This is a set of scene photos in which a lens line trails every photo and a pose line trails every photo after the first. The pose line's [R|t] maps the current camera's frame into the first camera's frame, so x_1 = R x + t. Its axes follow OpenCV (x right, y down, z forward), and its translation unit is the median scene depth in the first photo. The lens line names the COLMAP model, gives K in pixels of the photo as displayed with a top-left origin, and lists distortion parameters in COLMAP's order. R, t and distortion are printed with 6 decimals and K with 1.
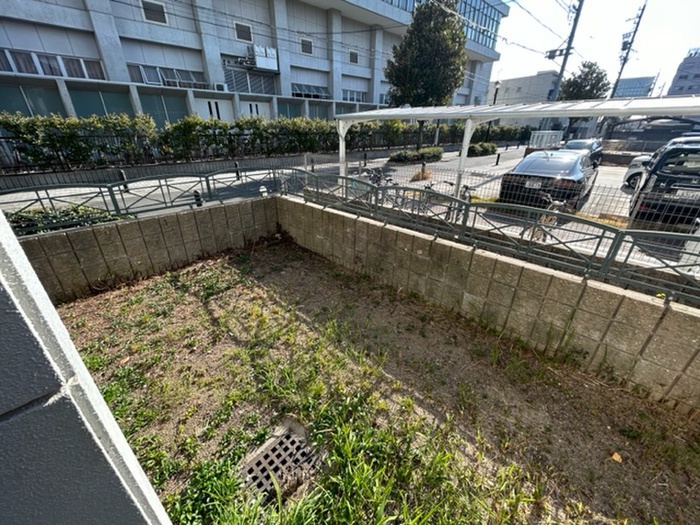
lens RADIAL K [[280.1, 0, 350.0], [0, 280.1, 262.5], [0, 0, 1]] dist [0.000231, 0.000080]
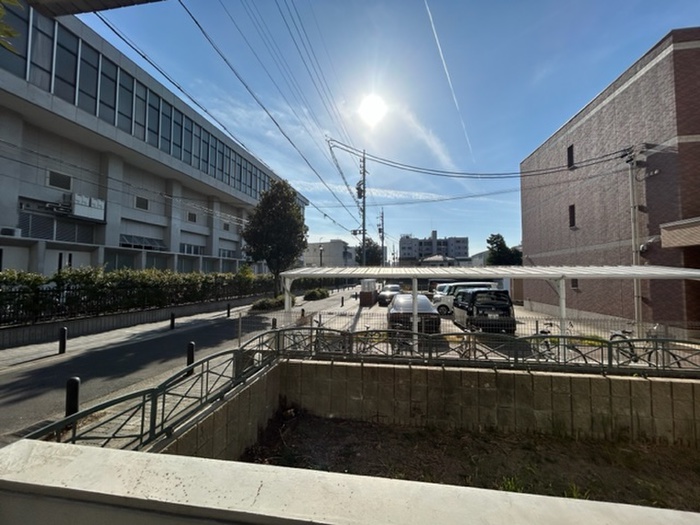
lens RADIAL K [[280.1, 0, 350.0], [0, 280.1, 262.5], [0, 0, 1]] dist [0.000231, 0.000080]
pose [[0.816680, 0.023122, 0.576627, -0.142864], [0.254003, 0.882803, -0.395146, -0.027271], [-0.518185, 0.469173, 0.715095, 0.033768]]
